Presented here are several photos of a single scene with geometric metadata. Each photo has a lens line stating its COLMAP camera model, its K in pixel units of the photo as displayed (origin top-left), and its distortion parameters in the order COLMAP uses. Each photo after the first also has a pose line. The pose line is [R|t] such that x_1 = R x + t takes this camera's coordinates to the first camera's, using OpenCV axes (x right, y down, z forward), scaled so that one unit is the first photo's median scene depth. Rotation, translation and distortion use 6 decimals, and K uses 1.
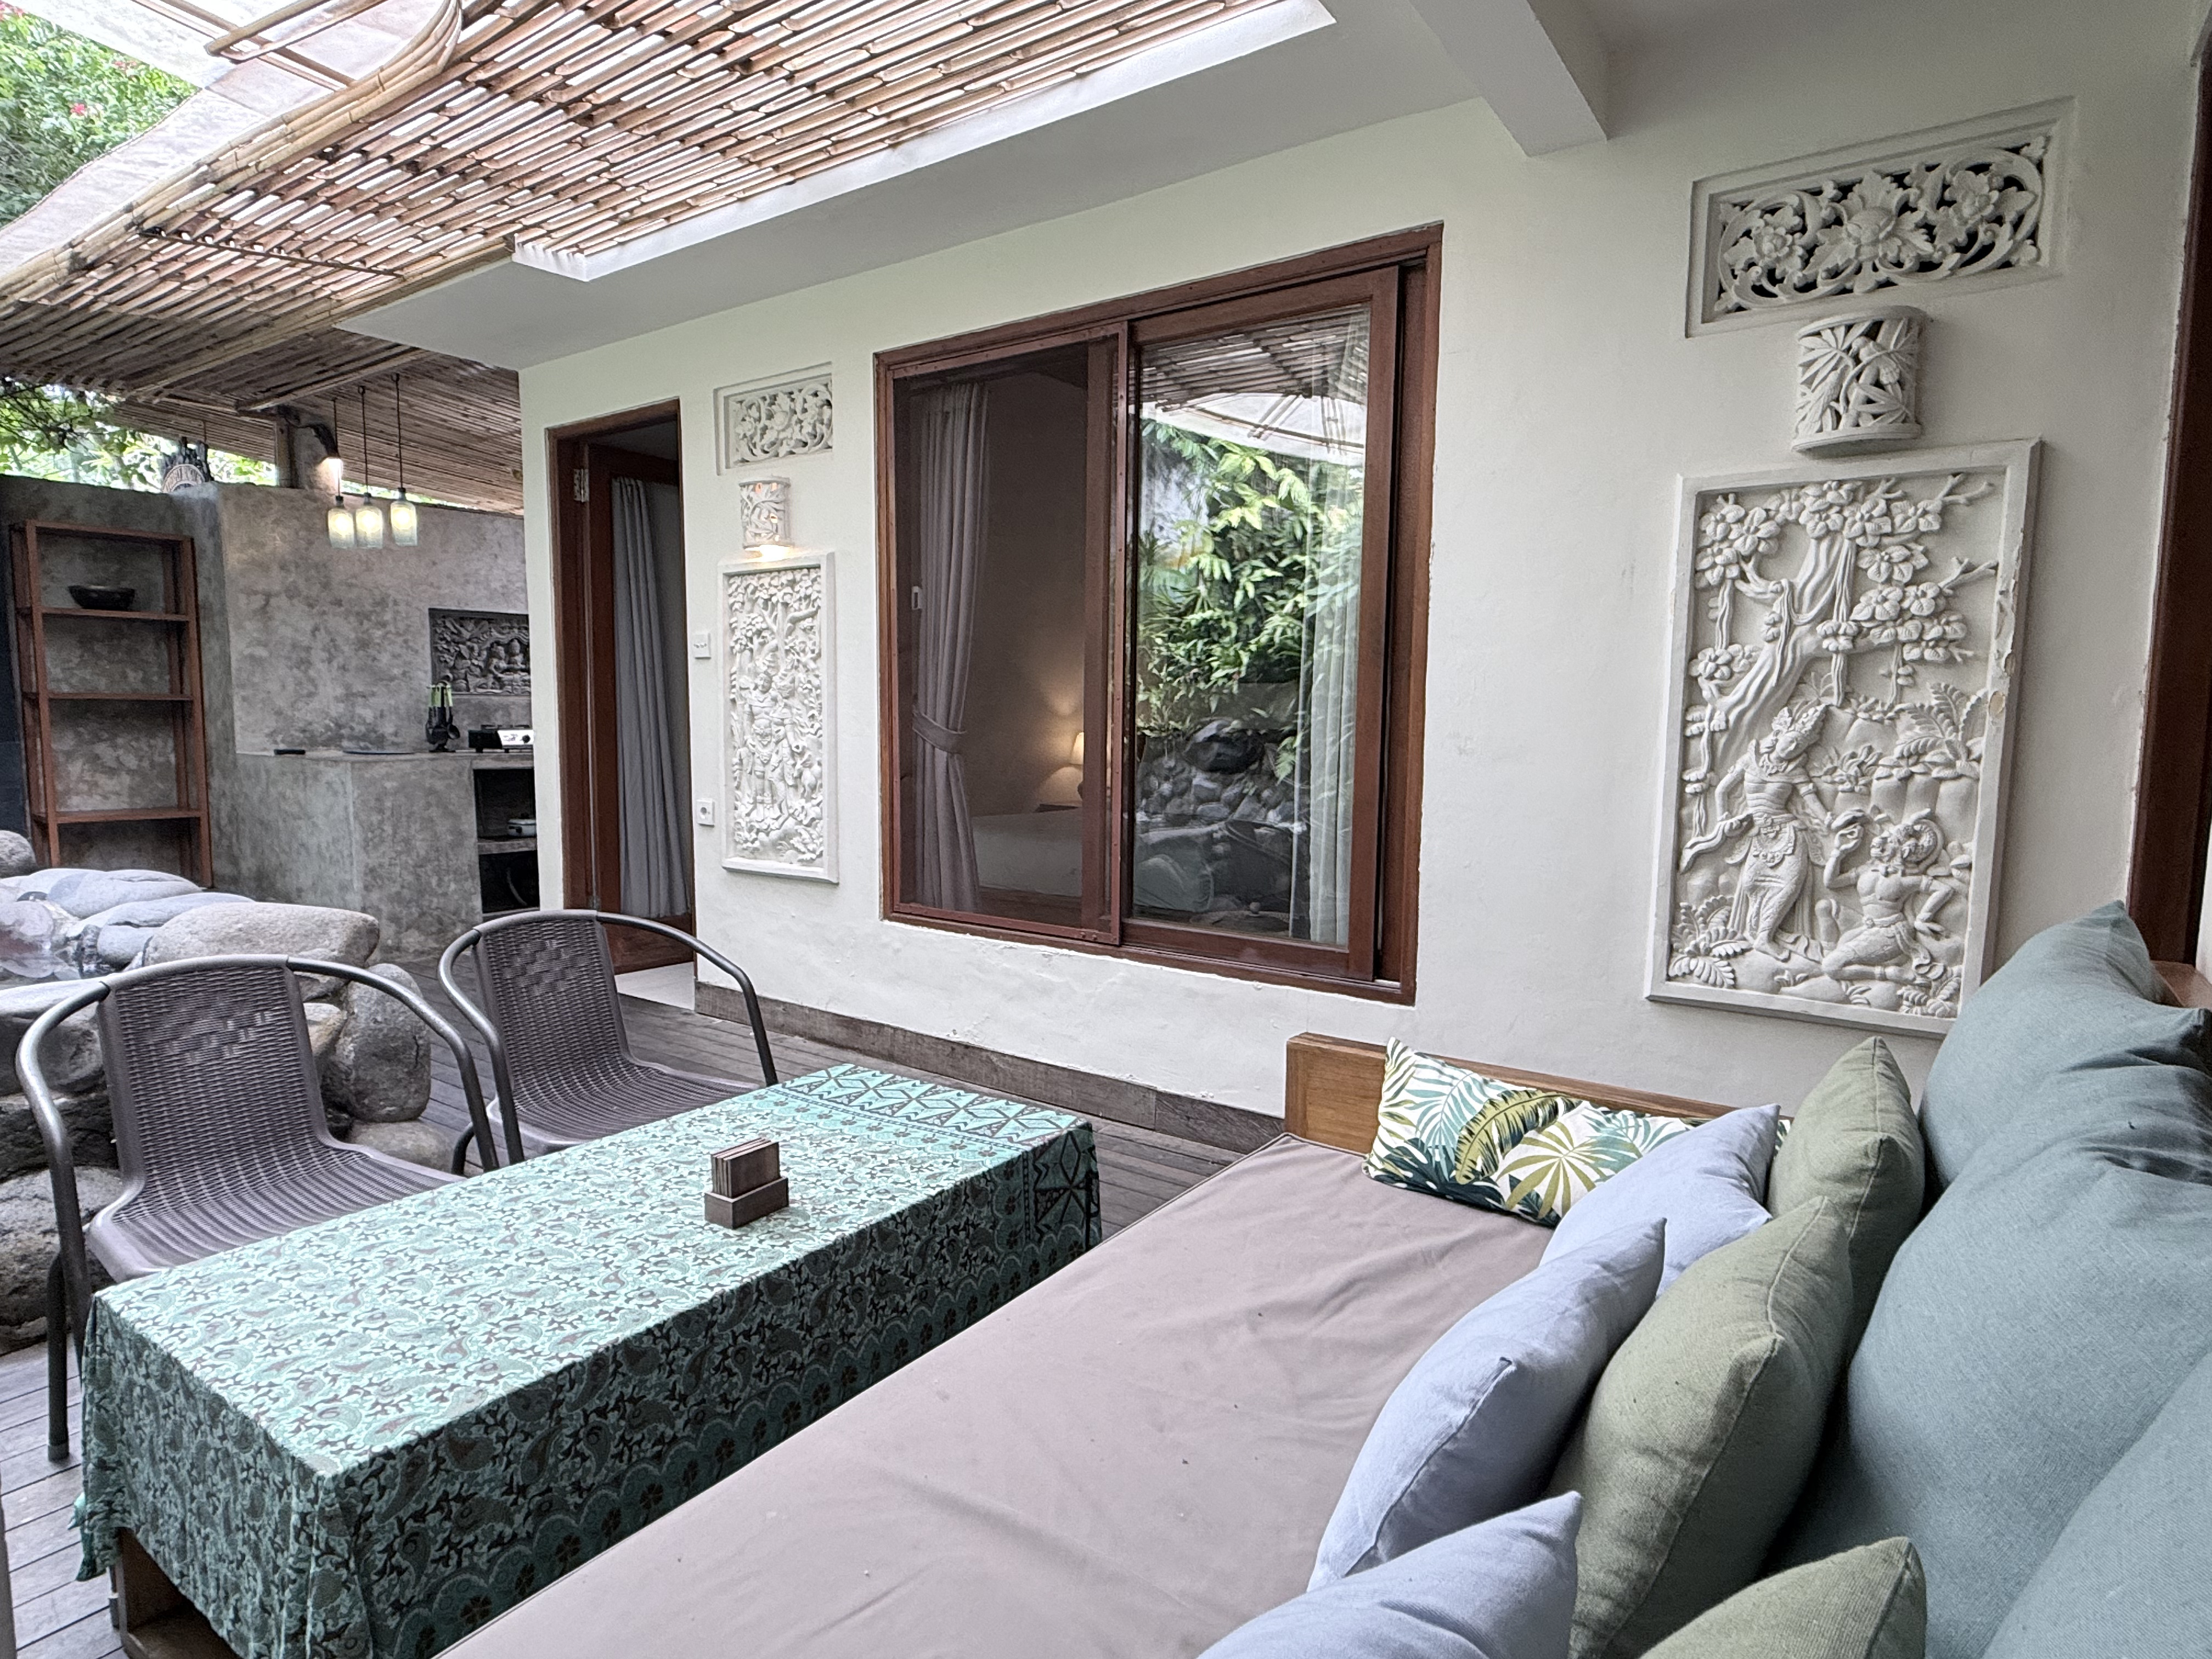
lens RADIAL K [[1200.3, 0, 1104.9], [0, 1200.3, 827.4], [0, 0, 1]] dist [0.002169, 0.000498]
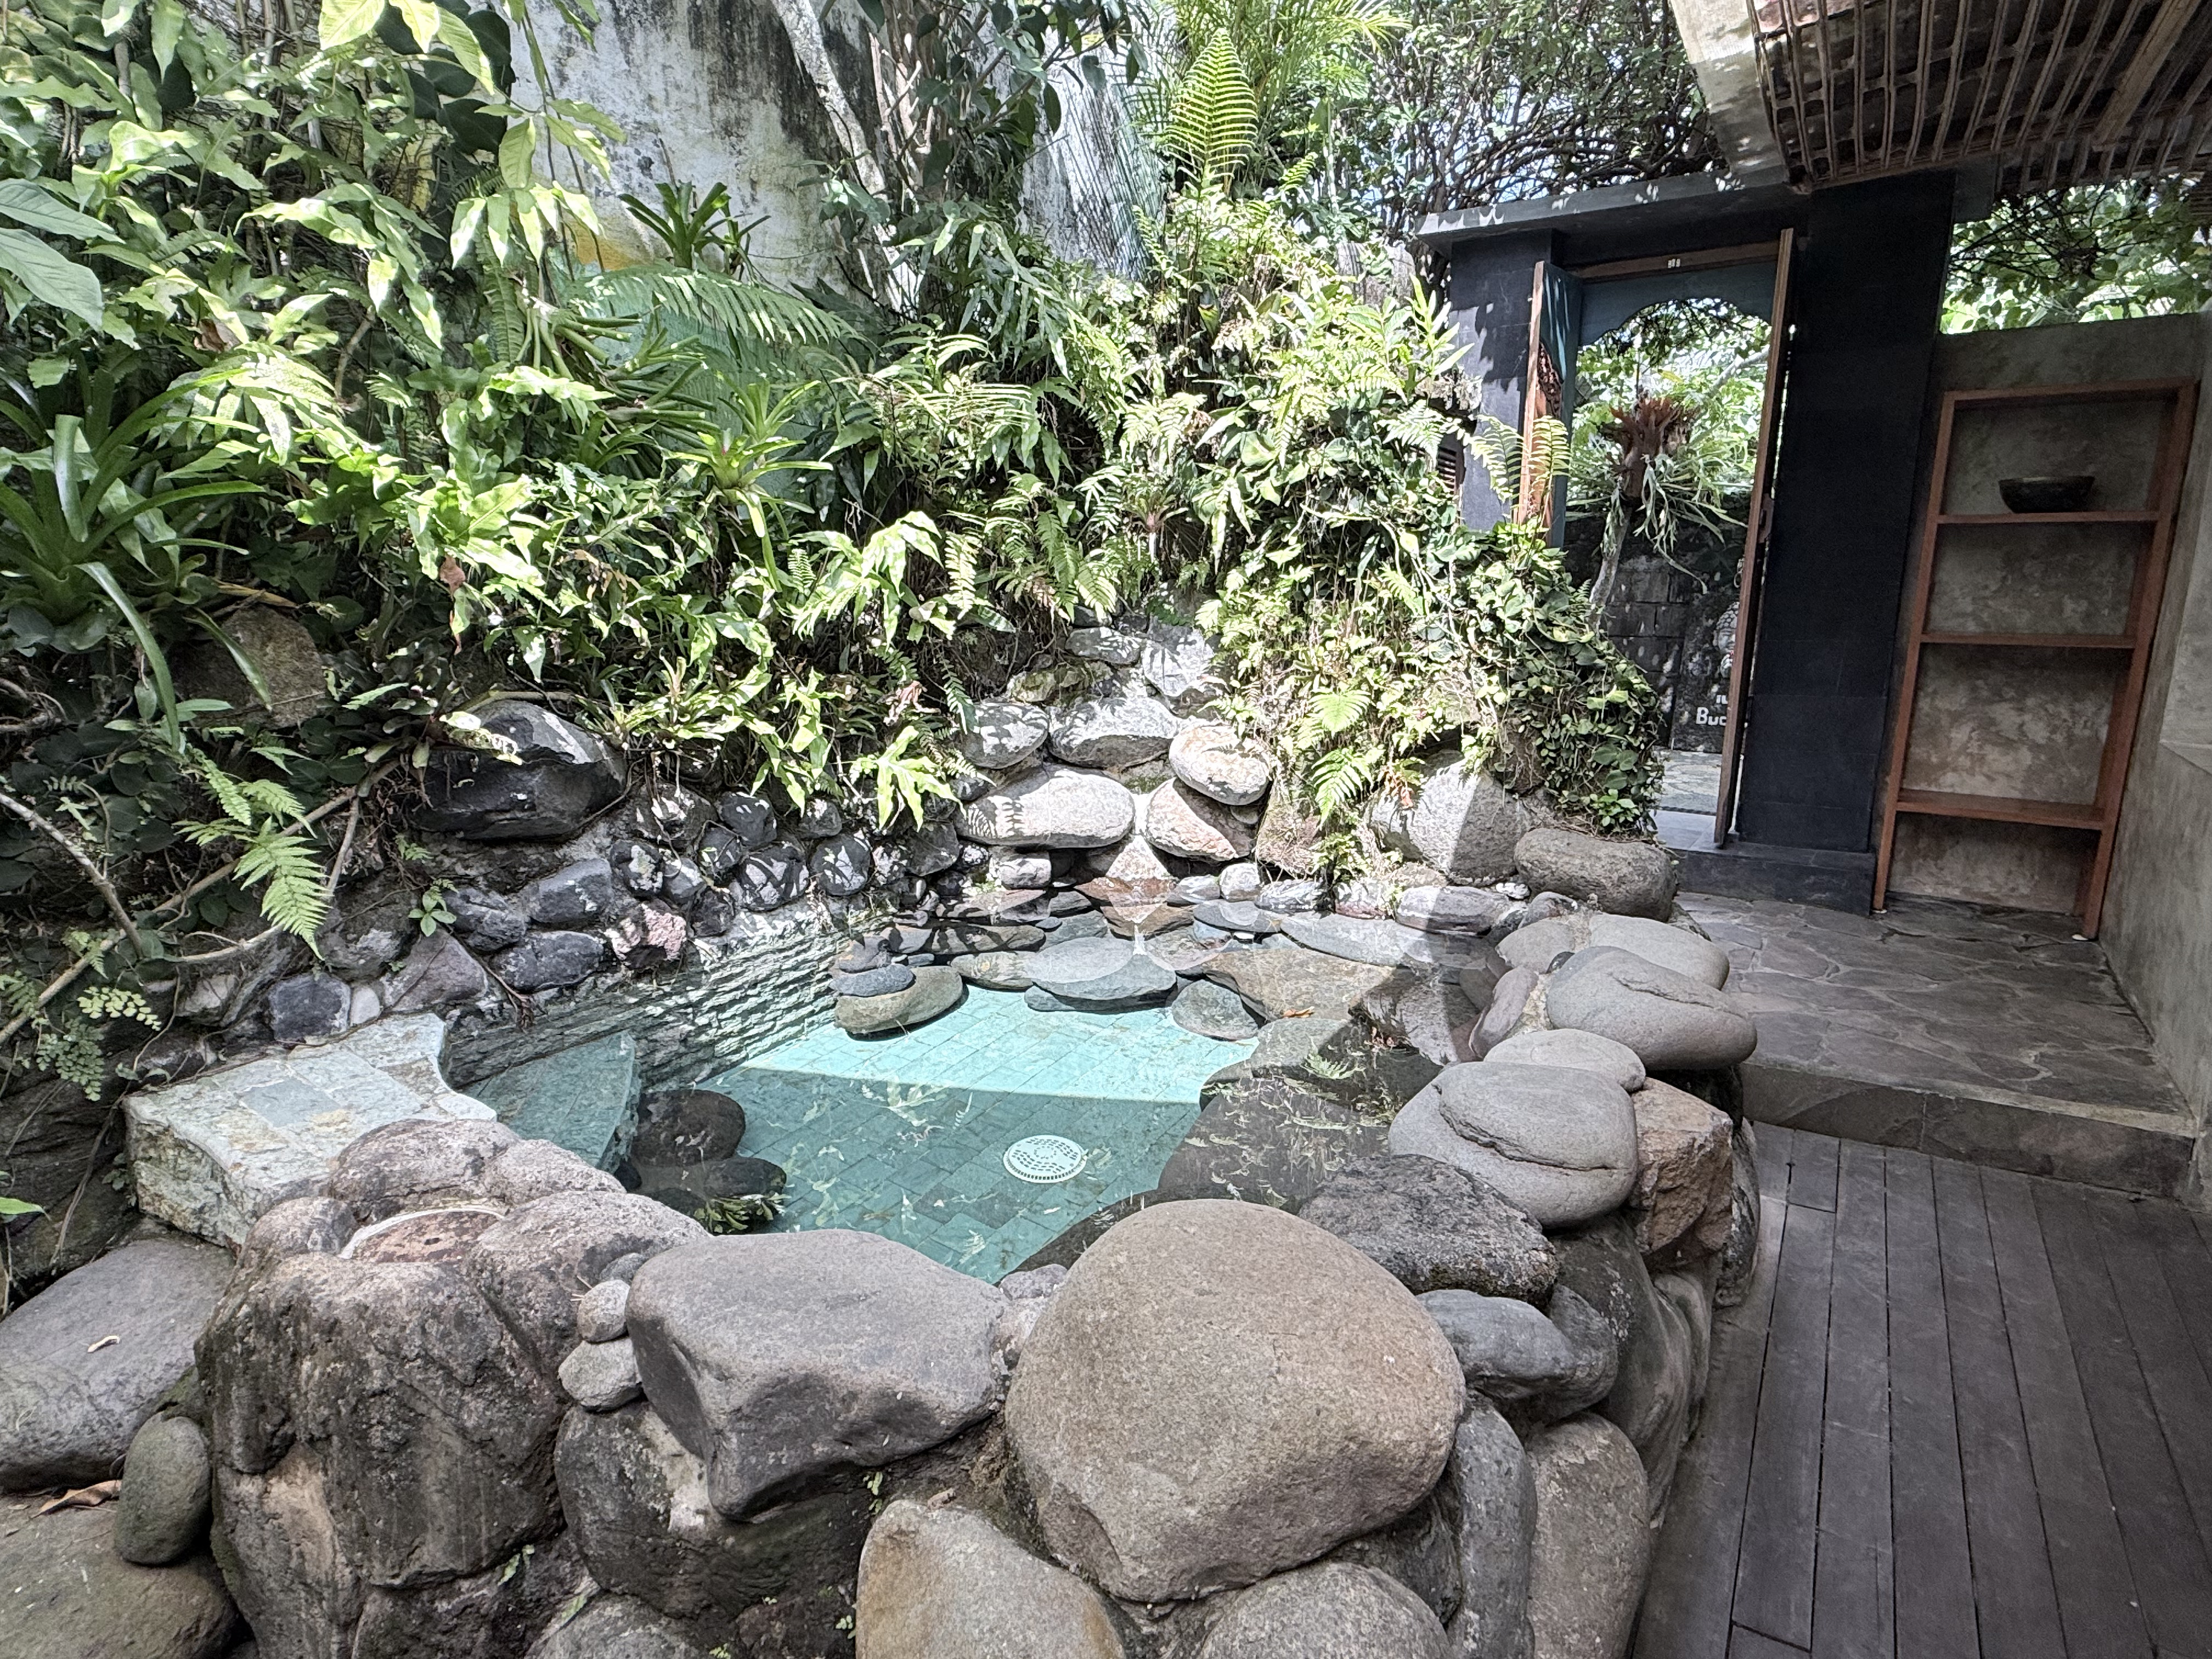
lens RADIAL K [[1200.3, 0, 1104.2], [0, 1200.3, 831.5], [0, 0, 1]] dist [0.002169, 0.000498]
pose [[0.055522, 0.198986, -0.978428, -0.153758], [-0.107657, 0.975420, 0.192265, -0.076647], [0.992637, 0.094660, 0.075579, 0.429156]]
